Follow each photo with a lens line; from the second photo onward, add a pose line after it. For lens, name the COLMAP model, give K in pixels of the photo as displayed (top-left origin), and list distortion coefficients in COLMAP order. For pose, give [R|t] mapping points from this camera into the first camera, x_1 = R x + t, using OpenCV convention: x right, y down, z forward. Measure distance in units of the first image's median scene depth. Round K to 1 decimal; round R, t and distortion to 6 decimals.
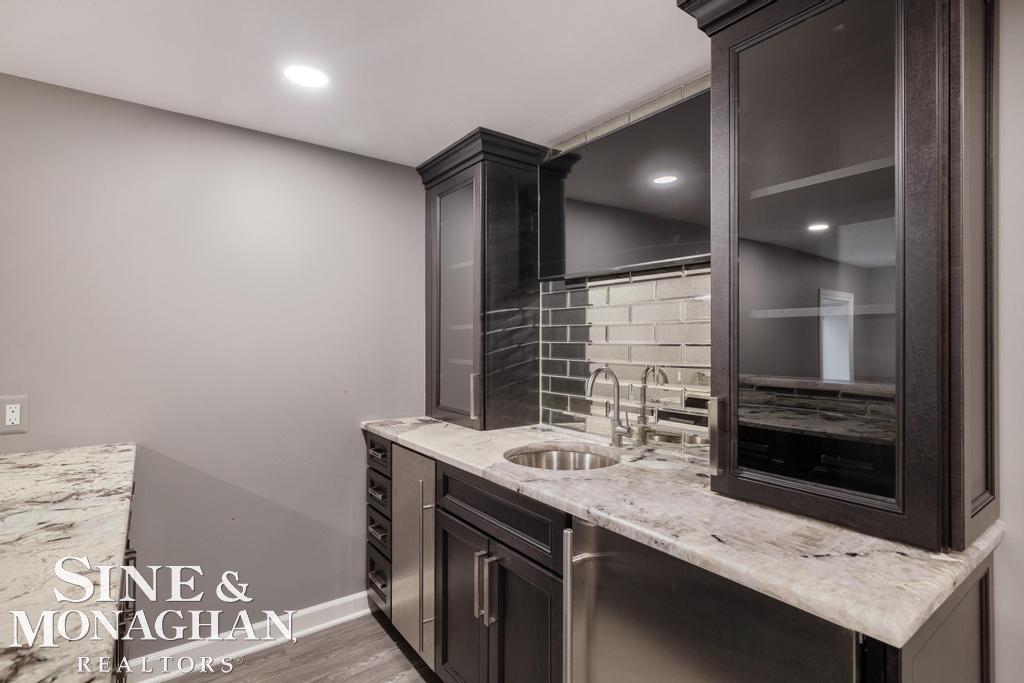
lens RADIAL K [[482.3, 0, 515.5], [0, 482.3, 343.7], [0, 0, 1]] dist [0.002305, 0.000036]
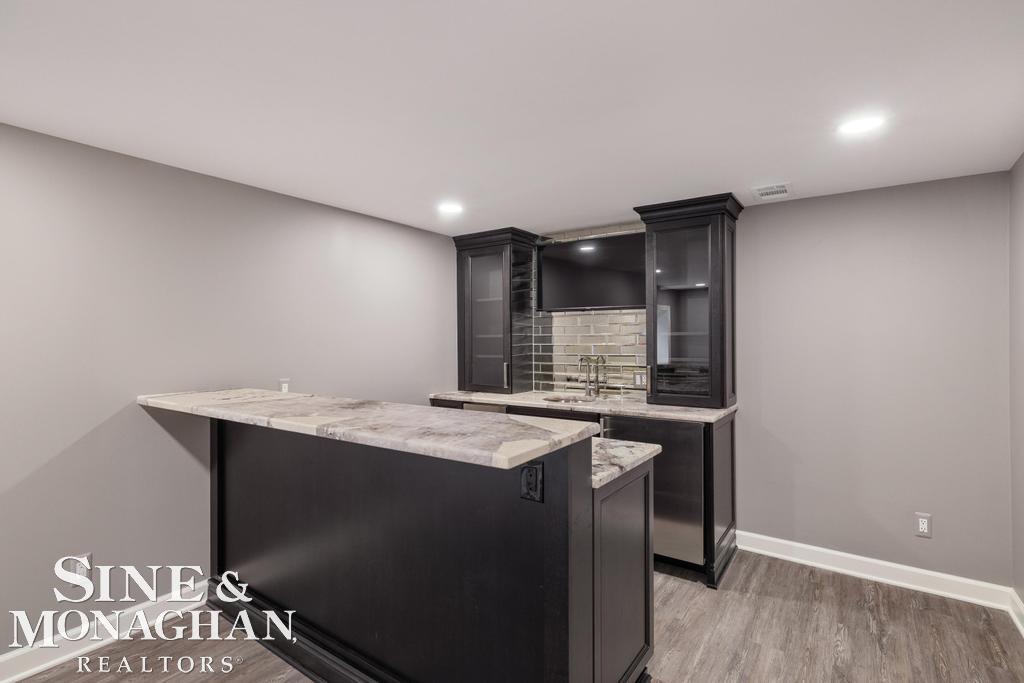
lens RADIAL K [[482.3, 0, 508.9], [0, 482.3, 340.0], [0, 0, 1]] dist [0.002305, 0.000036]
pose [[0.950484, -0.000713, 0.310773, -0.594224], [0.003623, 0.999955, -0.008786, -0.003808], [-0.310752, 0.009476, 0.950444, -0.658505]]
